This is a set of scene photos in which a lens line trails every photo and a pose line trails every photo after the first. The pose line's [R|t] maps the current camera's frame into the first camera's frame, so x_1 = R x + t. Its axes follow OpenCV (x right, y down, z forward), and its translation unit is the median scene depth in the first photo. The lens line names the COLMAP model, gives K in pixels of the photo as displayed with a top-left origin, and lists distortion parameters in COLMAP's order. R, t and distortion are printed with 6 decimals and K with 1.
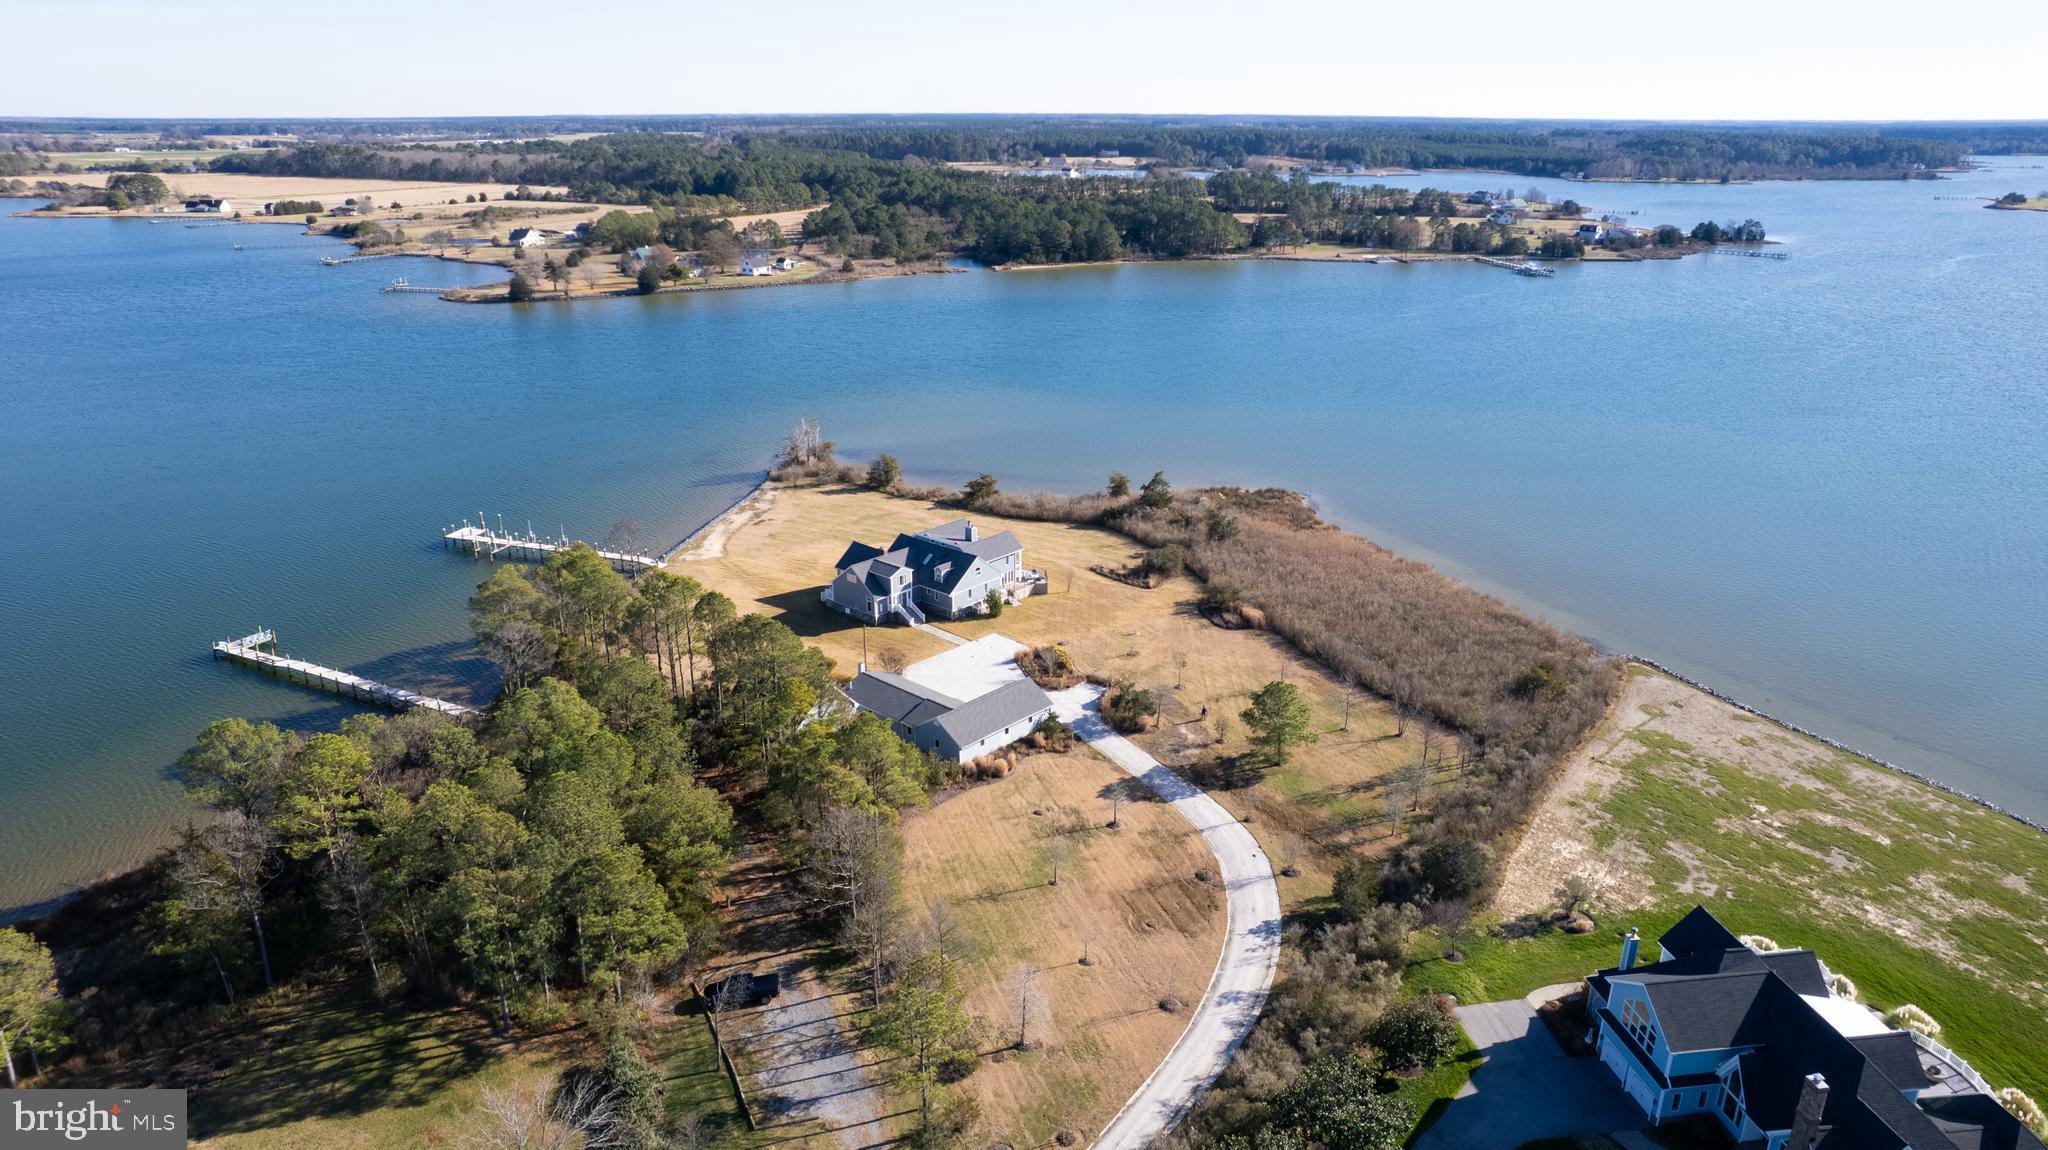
lens RADIAL K [[1308.9, 0, 1013.5], [0, 1308.9, 579.6], [0, 0, 1]] dist [-0.081913, 0.077635]
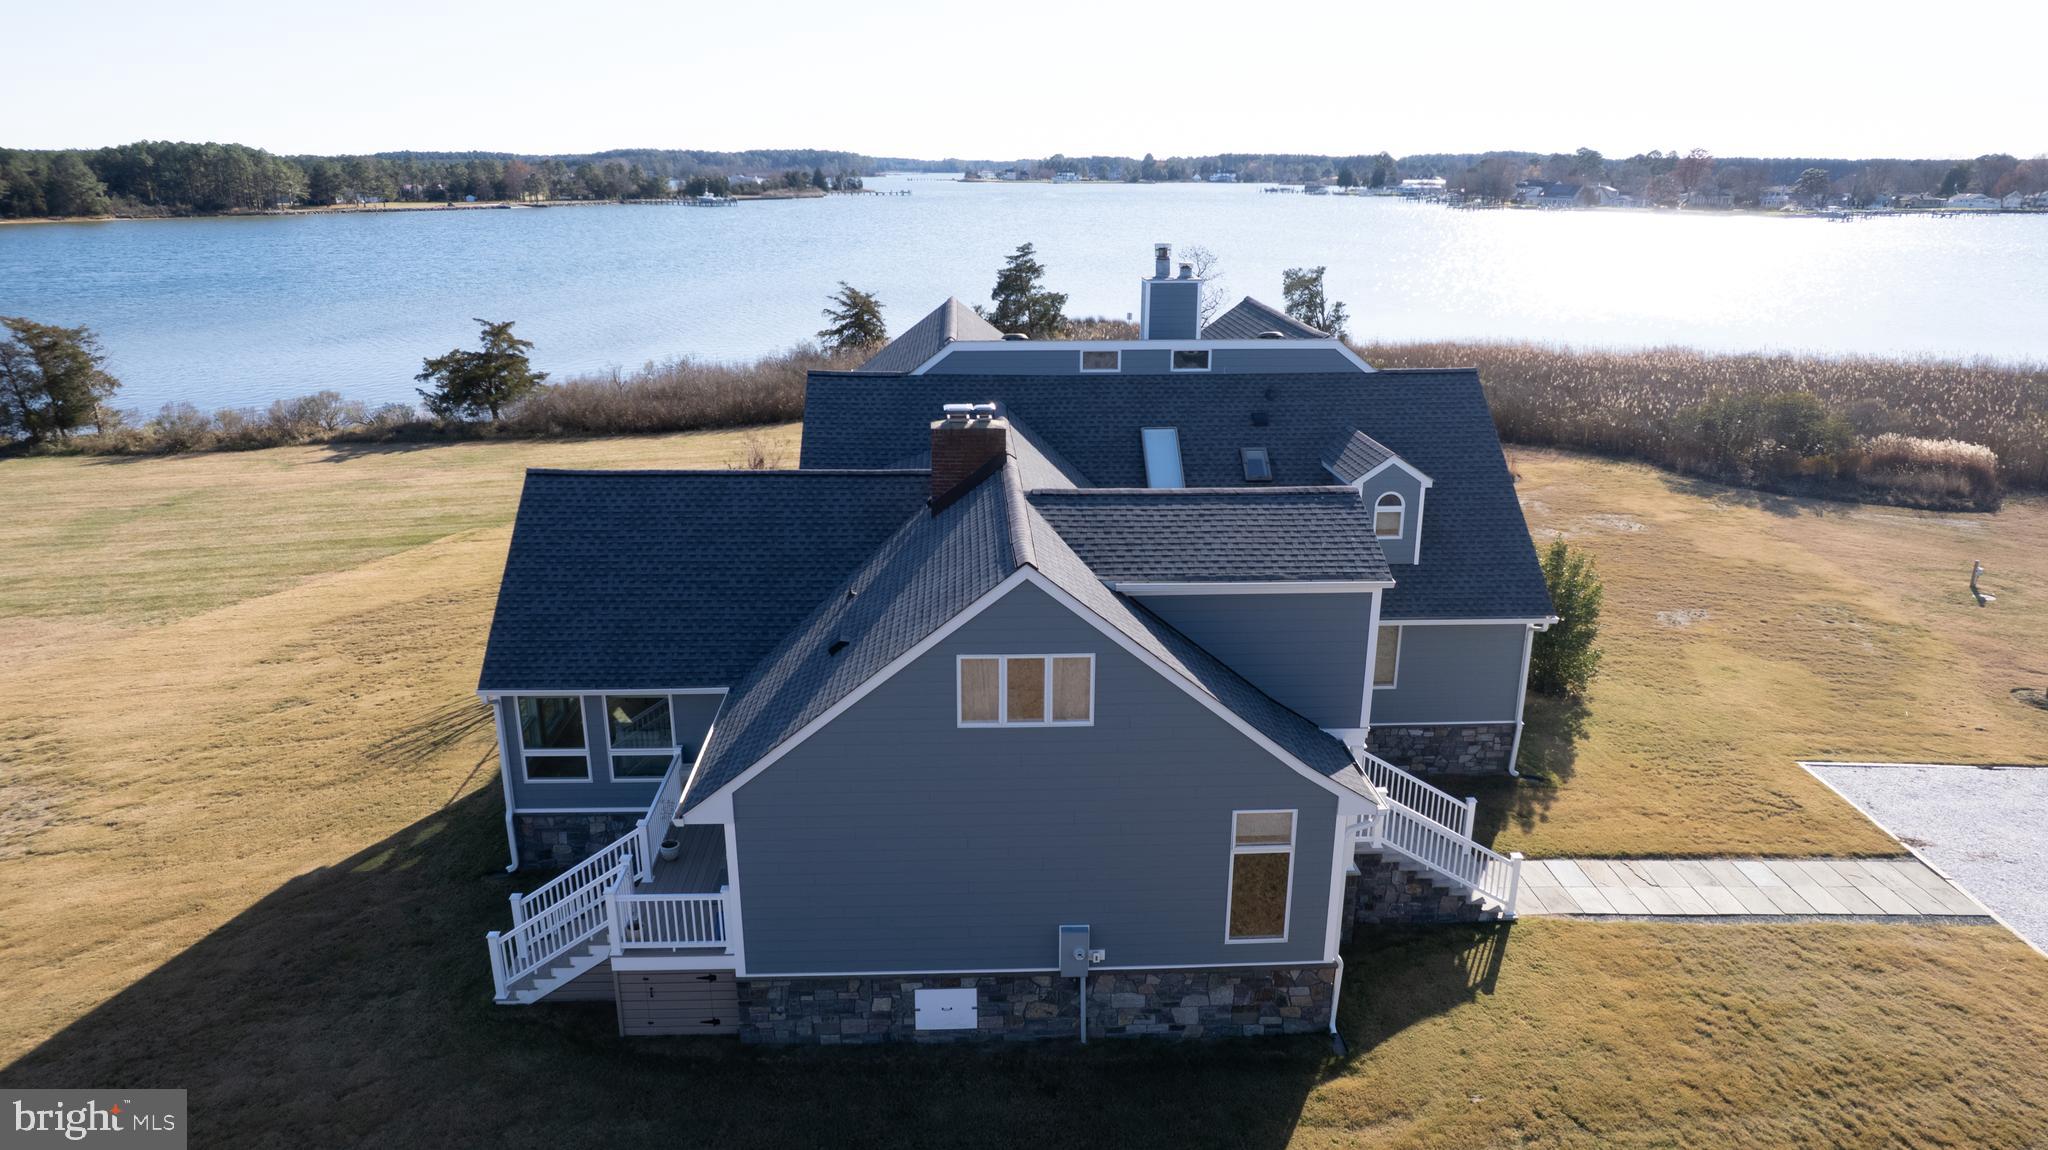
lens RADIAL K [[1308.9, 0, 1013.5], [0, 1308.9, 579.6], [0, 0, 1]] dist [-0.081913, 0.077635]
pose [[0.715316, -0.211677, 0.665970, -0.161804], [0.237454, 0.969939, 0.053245, -0.012758], [-0.657220, 0.120050, 0.744076, 0.790849]]
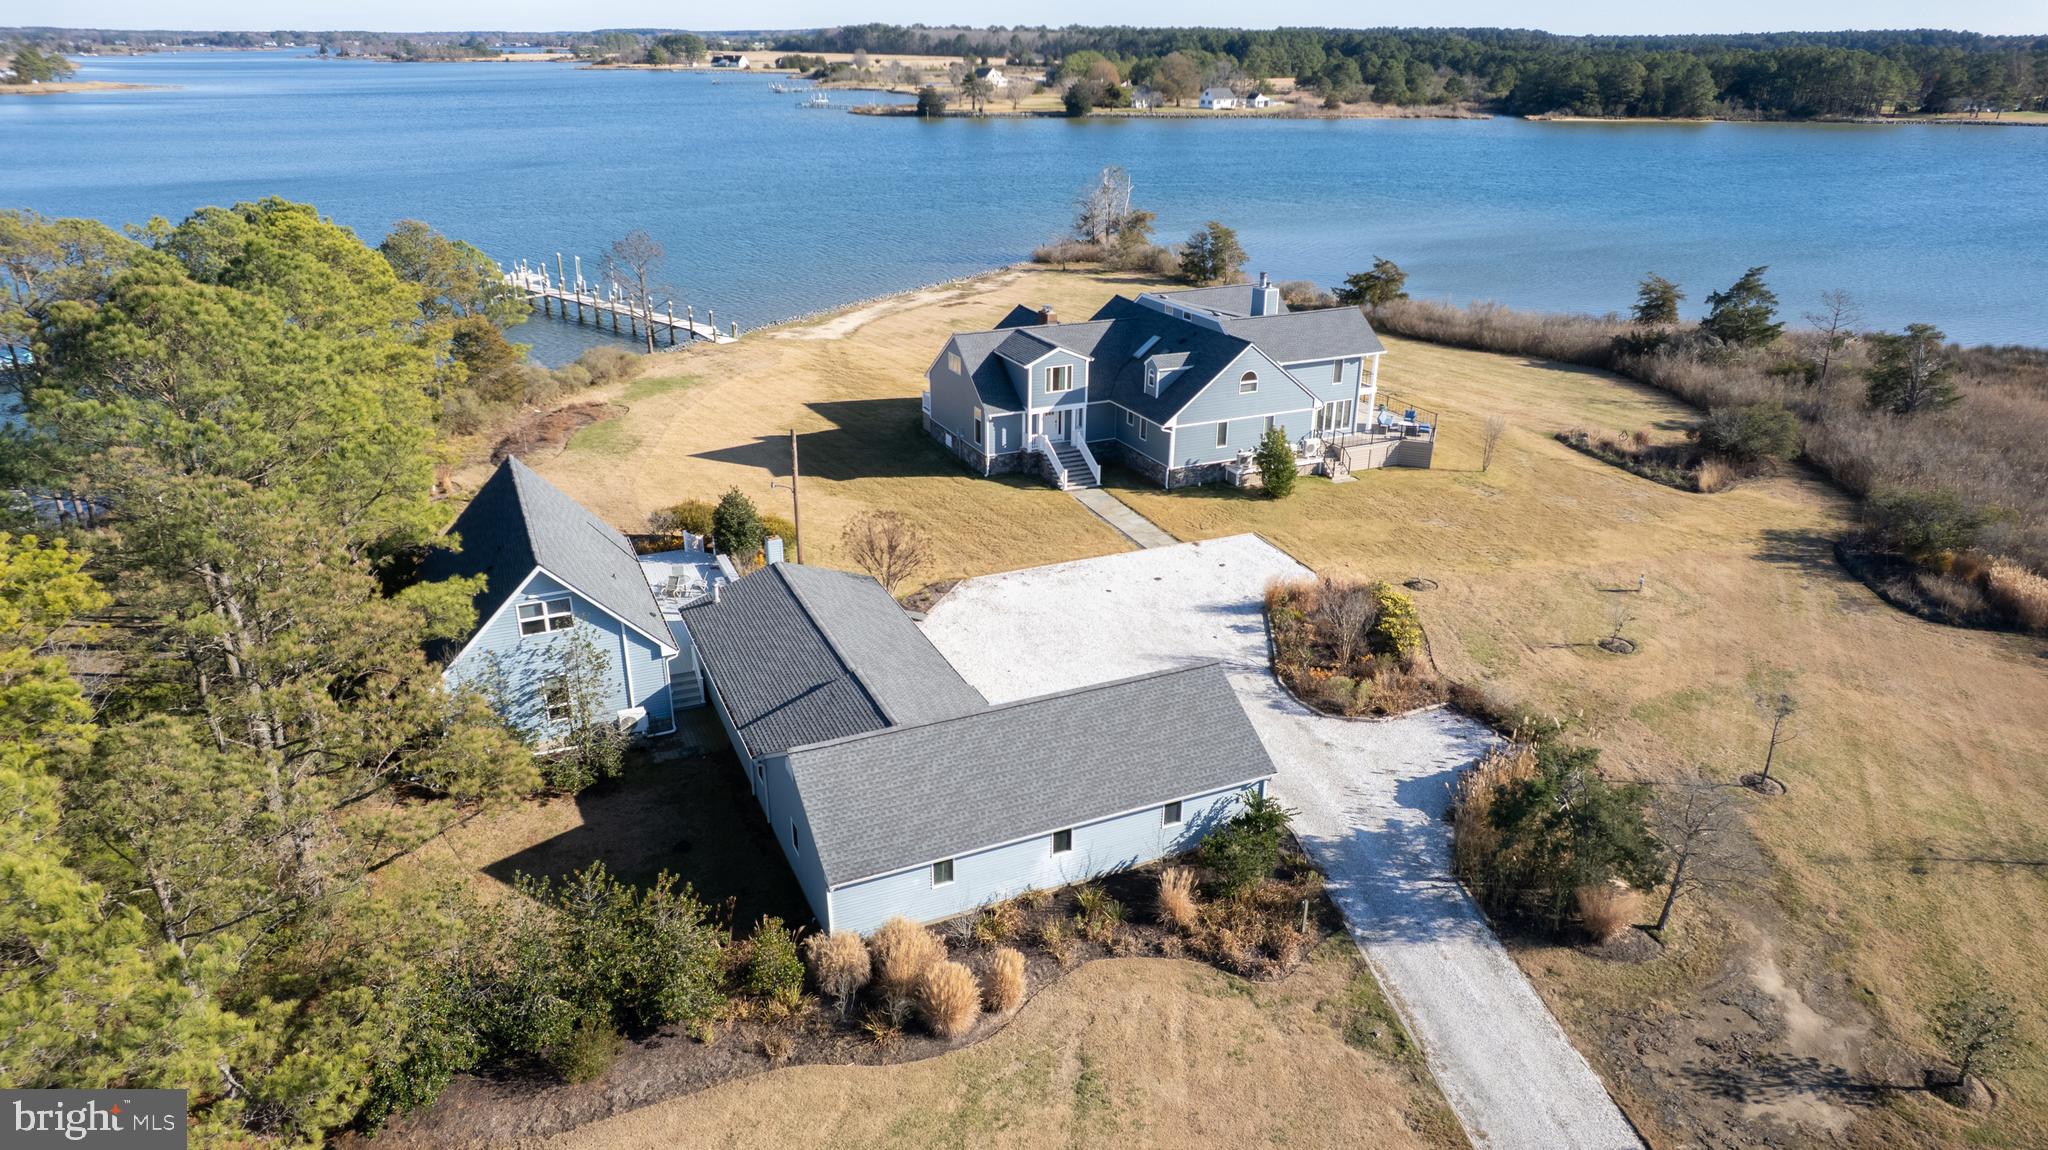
lens RADIAL K [[1308.9, 0, 1013.5], [0, 1308.9, 579.6], [0, 0, 1]] dist [-0.081913, 0.077635]
pose [[0.921056, 0.155158, -0.357185, 0.051806], [-0.136723, 0.987654, 0.076466, 0.029224], [0.364639, -0.021594, 0.930898, 0.514311]]
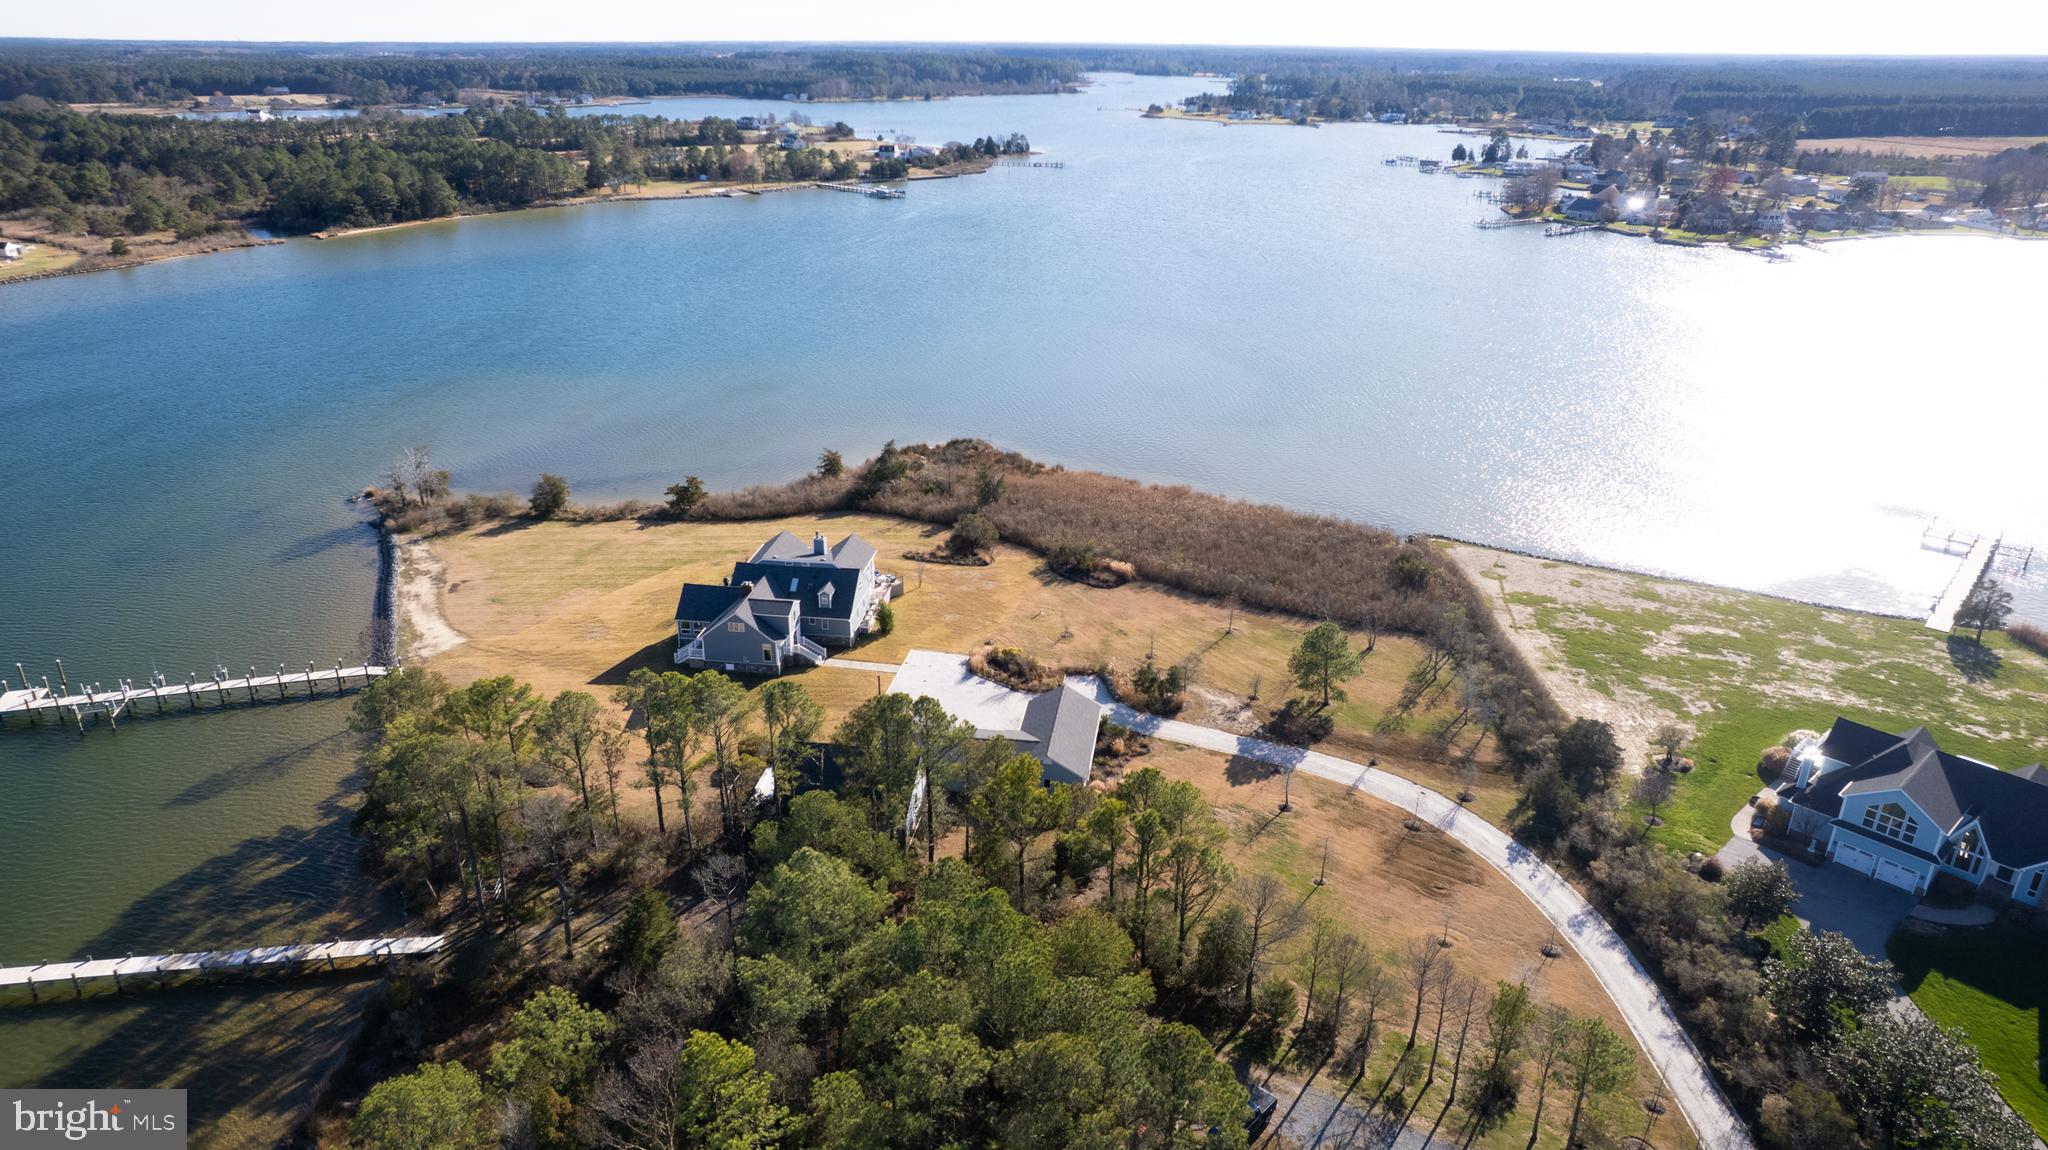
lens RADIAL K [[1308.9, 0, 1013.5], [0, 1308.9, 579.6], [0, 0, 1]] dist [-0.081913, 0.077635]
pose [[0.823839, -0.214458, 0.524687, -0.346465], [0.187072, 0.976668, 0.105467, -0.072302], [-0.535064, 0.011267, 0.844737, 0.180508]]
